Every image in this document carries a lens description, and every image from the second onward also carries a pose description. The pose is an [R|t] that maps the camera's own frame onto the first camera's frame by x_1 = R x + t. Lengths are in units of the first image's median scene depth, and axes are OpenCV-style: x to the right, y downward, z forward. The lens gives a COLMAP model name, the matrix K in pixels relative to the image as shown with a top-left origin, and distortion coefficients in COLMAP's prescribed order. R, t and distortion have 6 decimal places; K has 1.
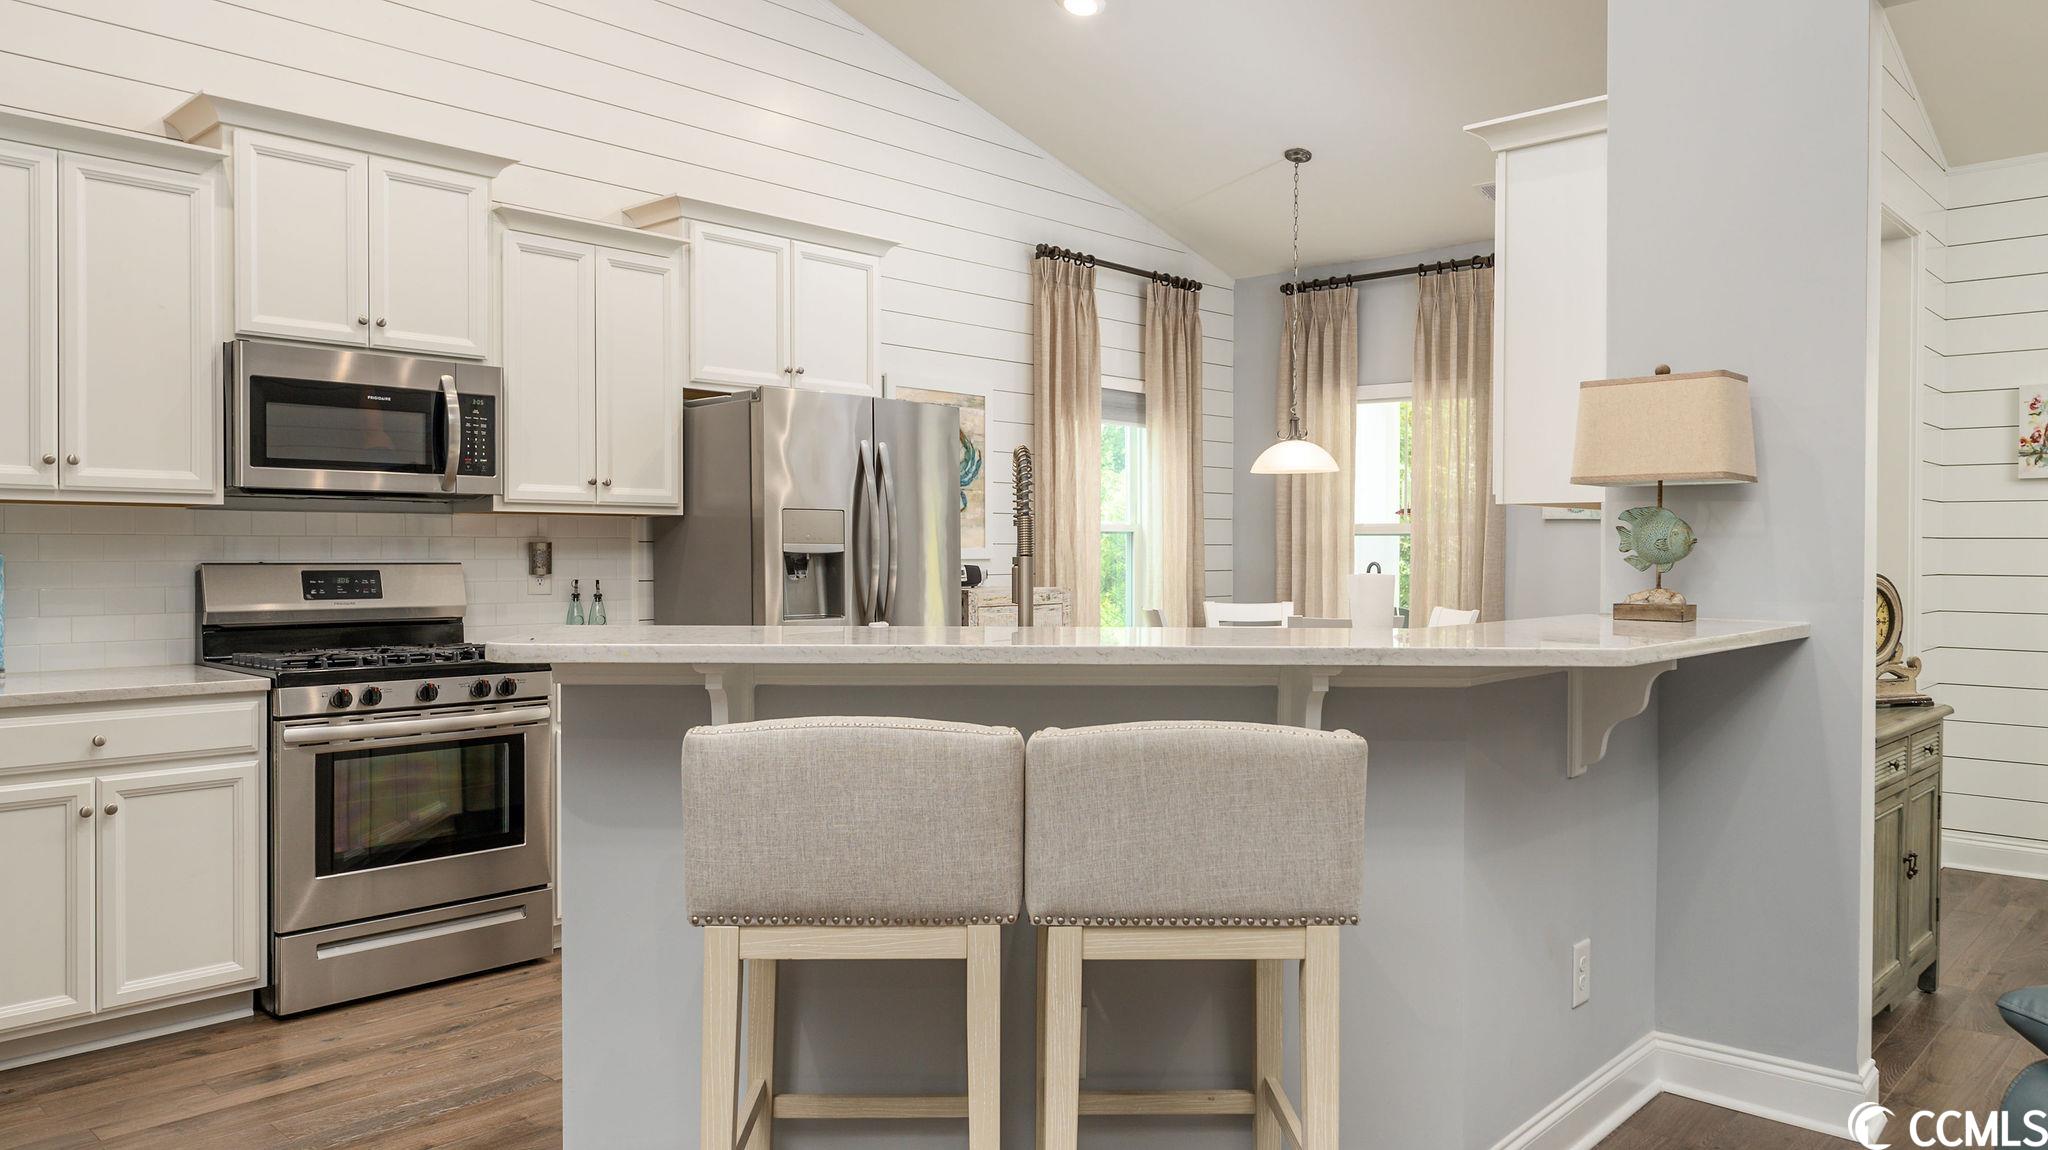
lens RADIAL K [[1390.2, 0, 1035.7], [0, 1390.2, 567.2], [0, 0, 1]] dist [0.000077, 0.002742]
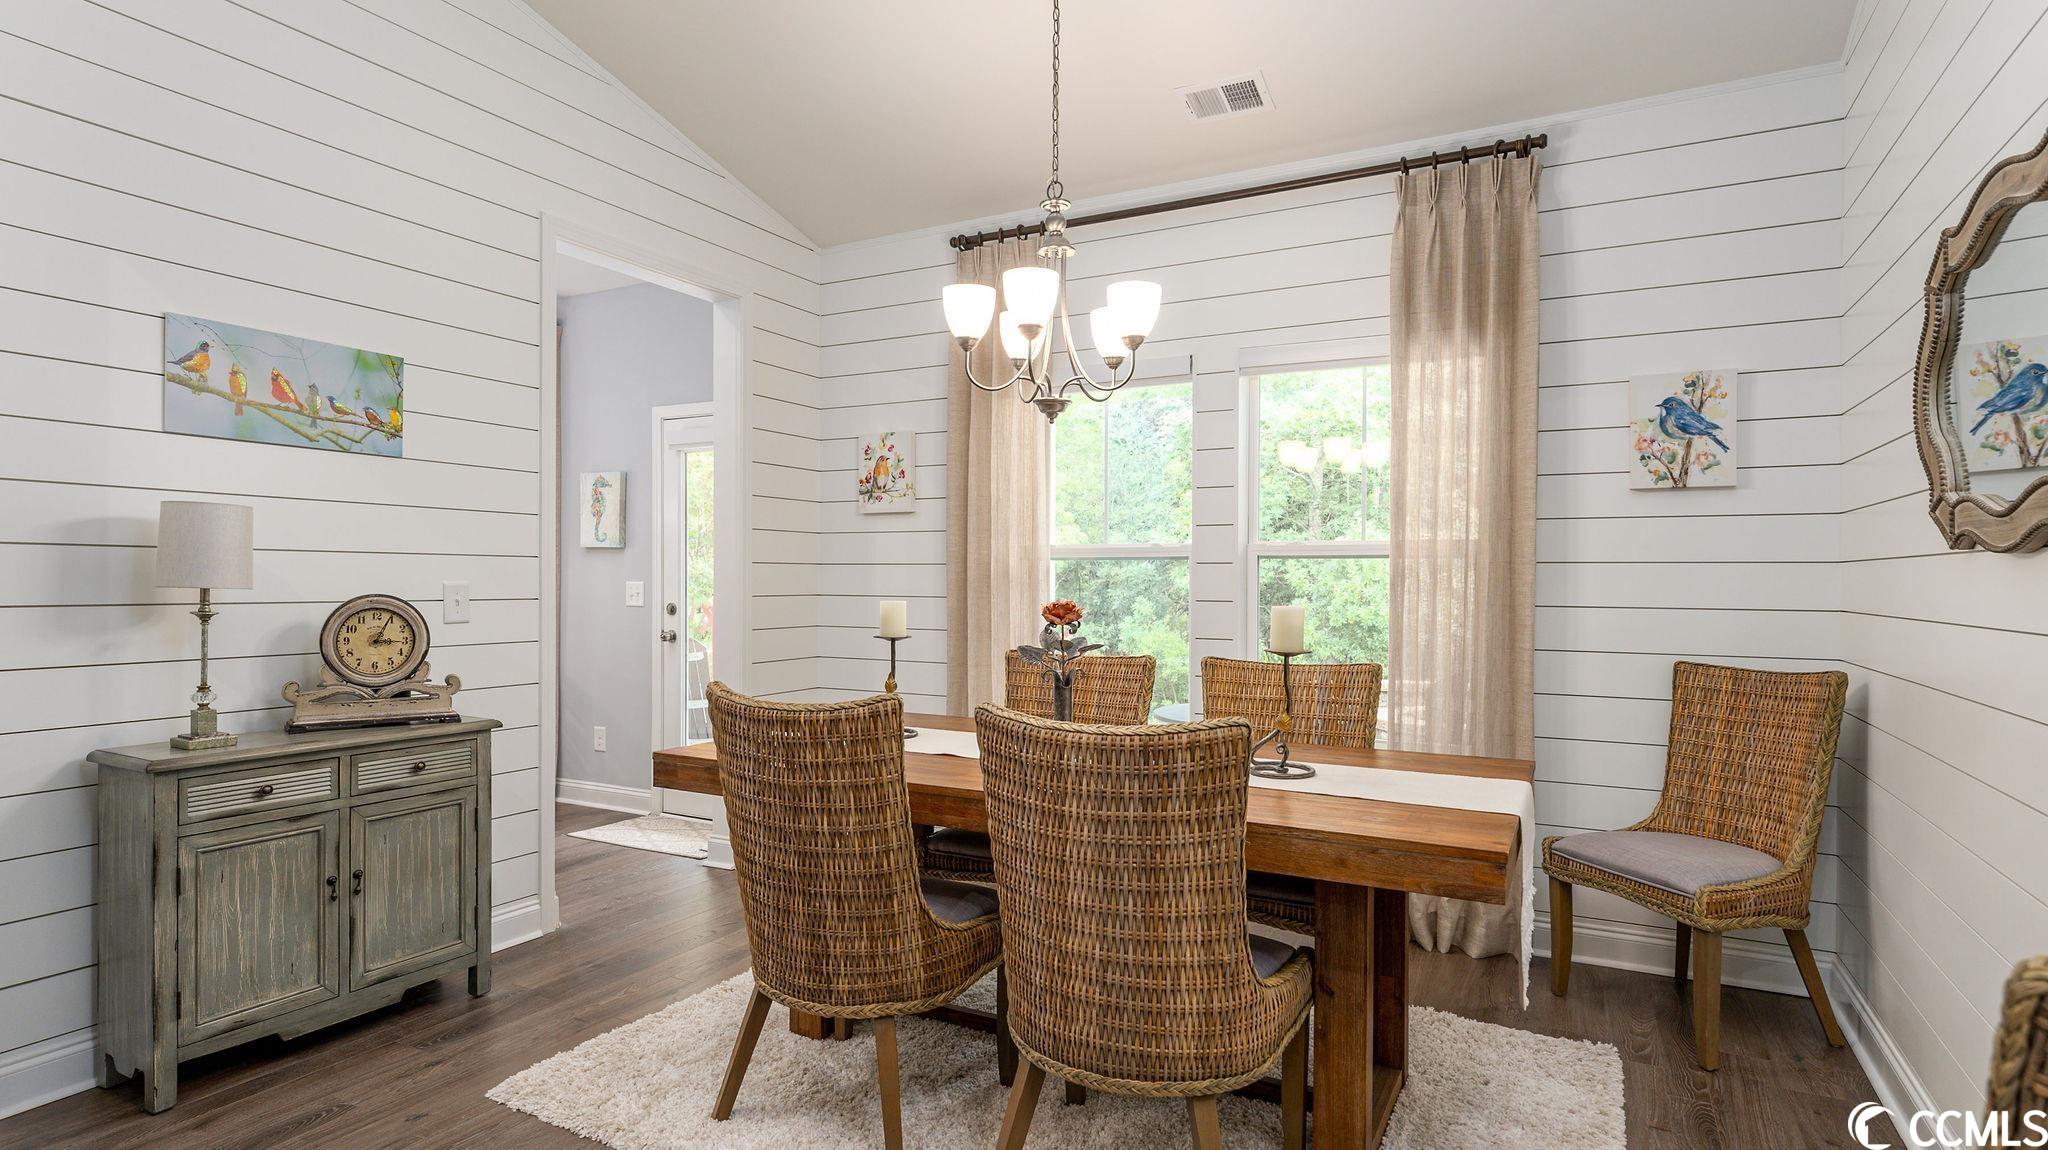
lens RADIAL K [[1074.4, 0, 1028.5], [0, 1074.4, 582.3], [0, 0, 1]] dist [0.002619, 0.000306]
pose [[0.967362, -0.000958, 0.253398, 0.787873], [0.003222, 0.999959, -0.008520, 0.003689], [-0.253379, 0.009058, 0.967325, 0.106587]]
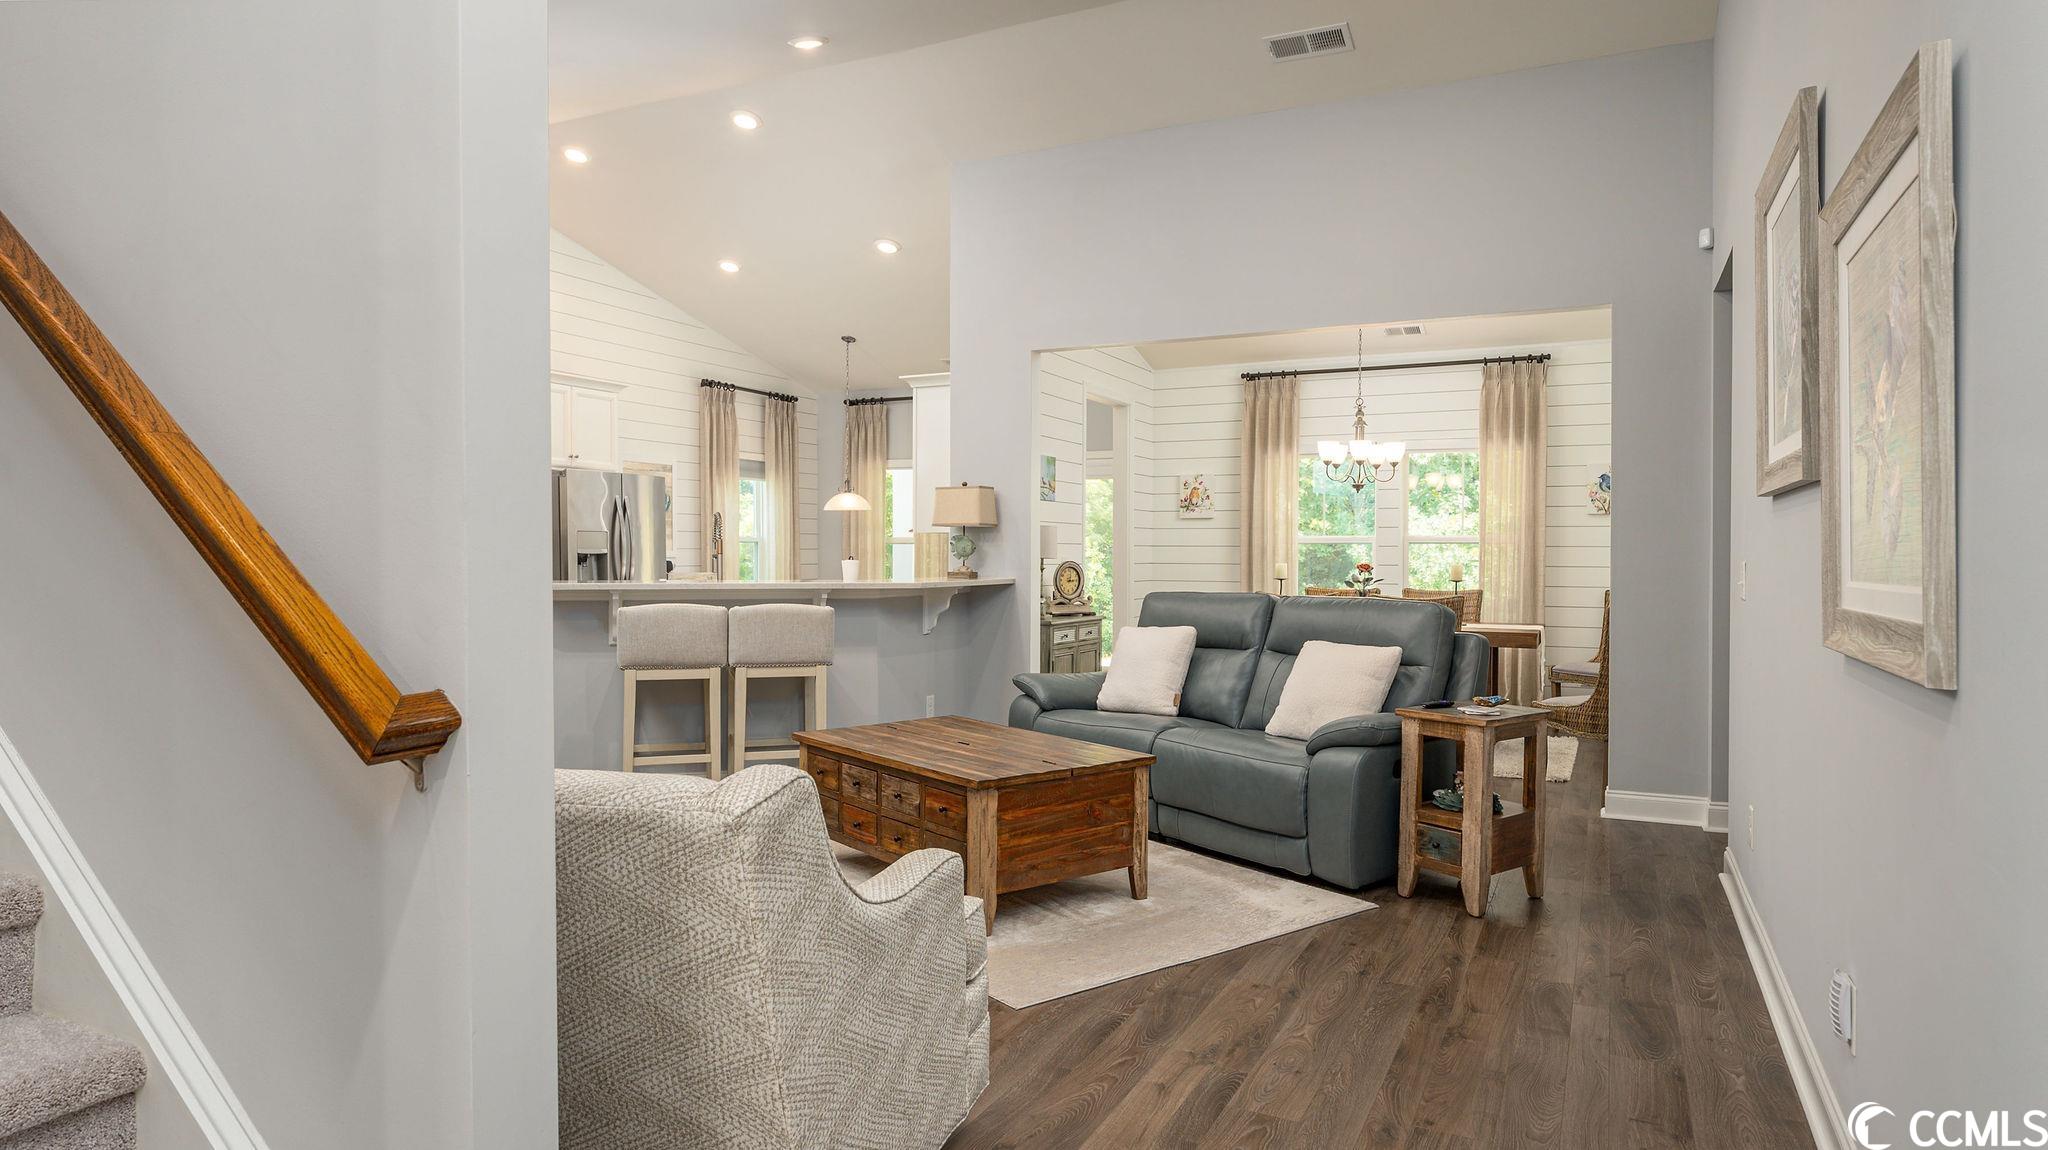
lens RADIAL K [[1210.6, 0, 1030.5], [0, 1210.6, 563.6], [0, 0, 1]] dist [0.003429, -0.000212]
pose [[0.956768, -0.003766, 0.290827, -0.074575], [0.004870, 0.999983, -0.003071, 0.013886], [-0.290810, 0.004354, 0.956771, -0.922834]]
